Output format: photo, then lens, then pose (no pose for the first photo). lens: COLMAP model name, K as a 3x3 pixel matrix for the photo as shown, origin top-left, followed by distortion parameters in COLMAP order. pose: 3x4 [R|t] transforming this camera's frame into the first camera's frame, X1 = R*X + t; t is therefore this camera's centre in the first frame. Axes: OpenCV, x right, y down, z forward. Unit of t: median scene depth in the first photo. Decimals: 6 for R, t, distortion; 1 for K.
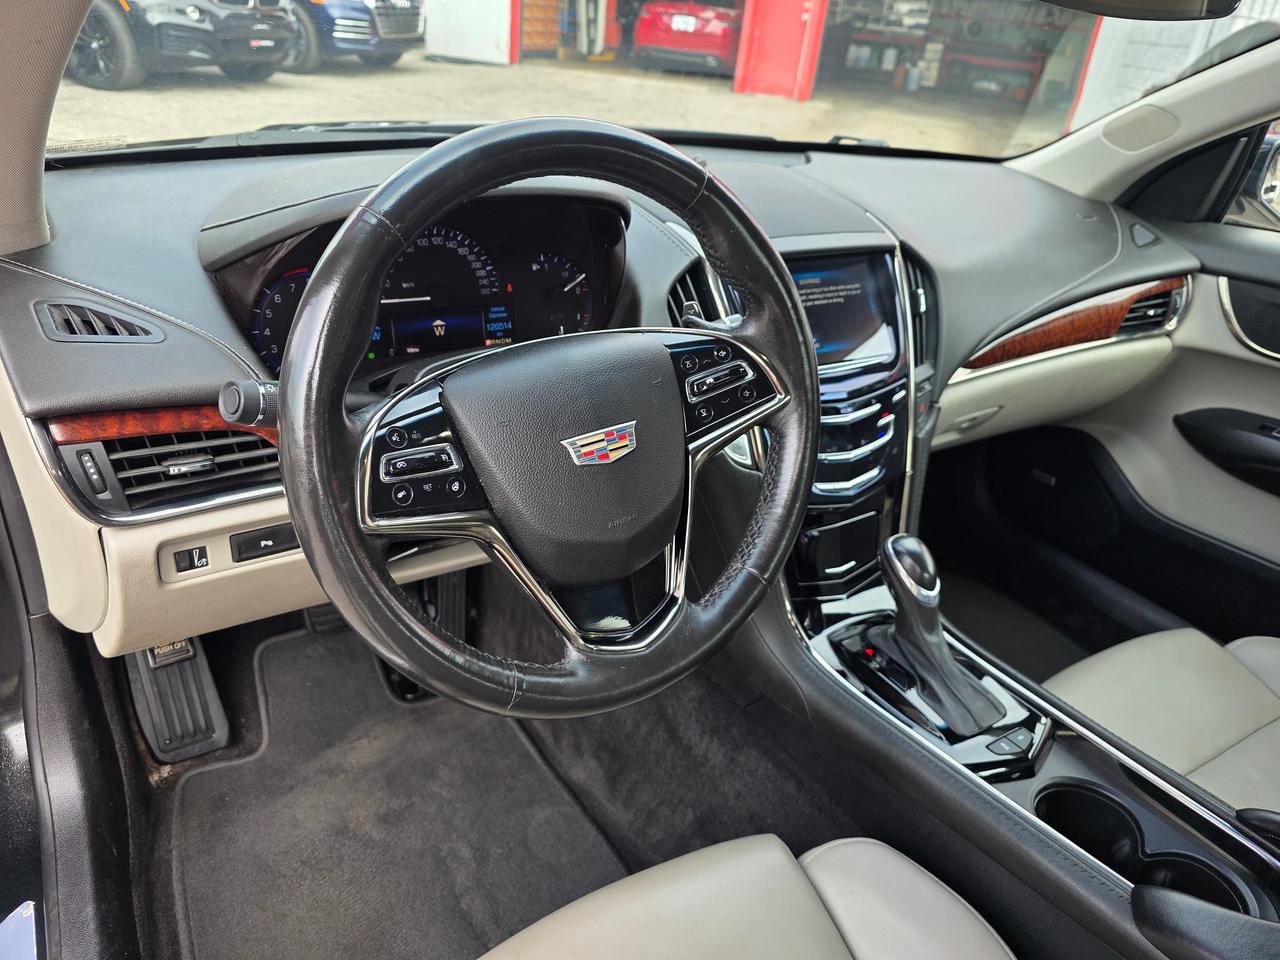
lens RADIAL K [[870.7, 0, 640.0], [0, 870.7, 480.0], [0, 0, 1]] dist [0.050449, -0.049807]
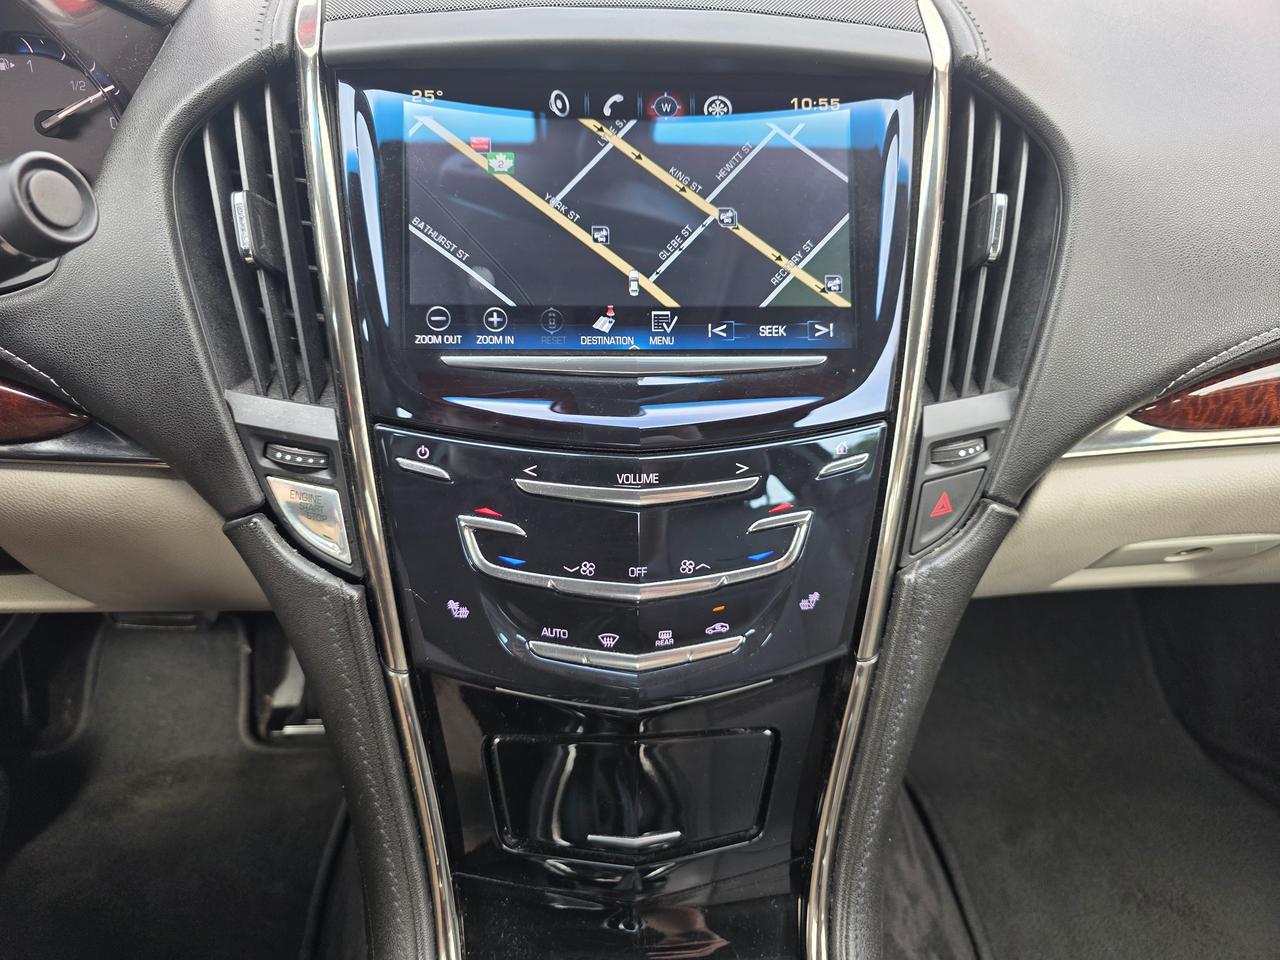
lens RADIAL K [[870.7, 0, 640.0], [0, 870.7, 480.0], [0, 0, 1]] dist [0.050449, -0.049807]
pose [[0.877632, 0.195389, -0.437704, 0.399415], [-0.176802, 0.980716, 0.083286, -0.109797], [0.445536, 0.004292, 0.895254, 0.642354]]
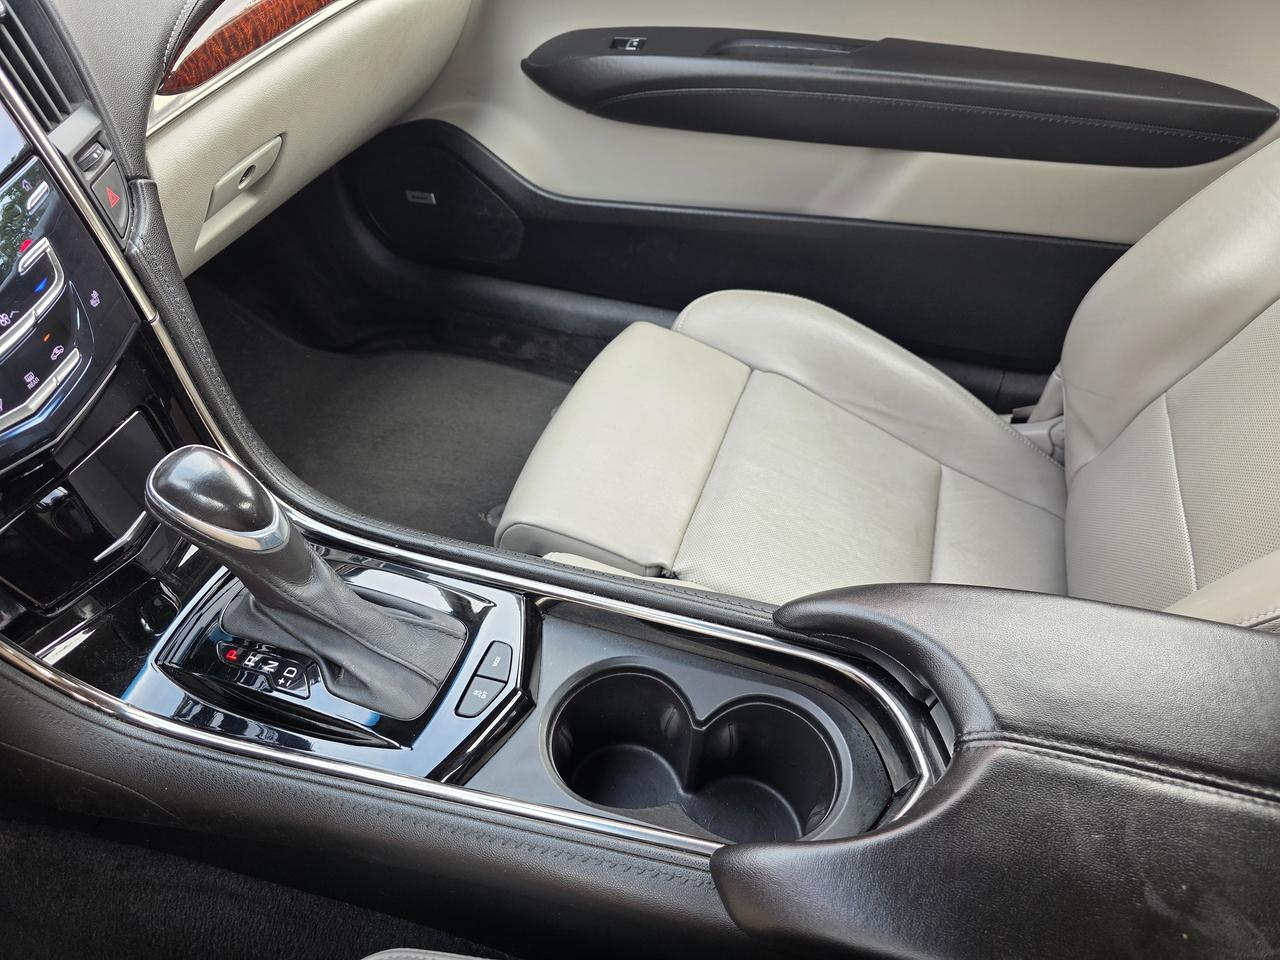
lens RADIAL K [[867.0, 0, 620.7], [0, 867.0, 477.3], [0, 0, 1]] dist [0.056877, -0.055485]
pose [[0.771863, -0.502467, 0.389555, 0.286399], [0.366814, 0.852394, 0.372656, -0.024469], [-0.519302, -0.144745, 0.842243, 0.384168]]
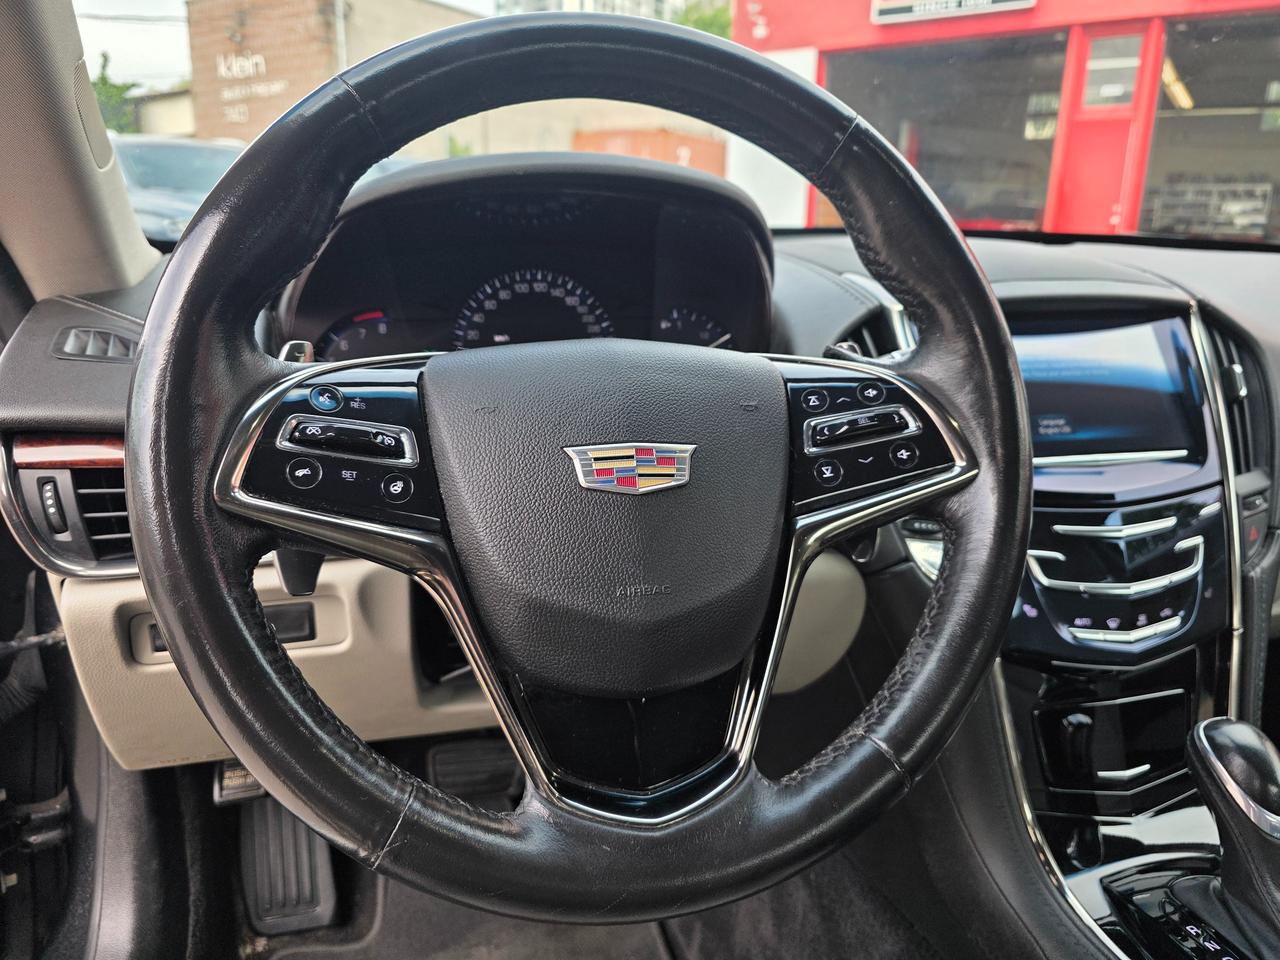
lens RADIAL K [[886.1, 0, 644.7], [0, 886.1, 476.3], [0, 0, 1]] dist [0.038896, -0.050338]
pose [[0.949338, 0.002146, -0.314248, 0.104876], [-0.078028, 0.970272, -0.229094, 0.070408], [0.304415, 0.242008, 0.921284, 0.245348]]
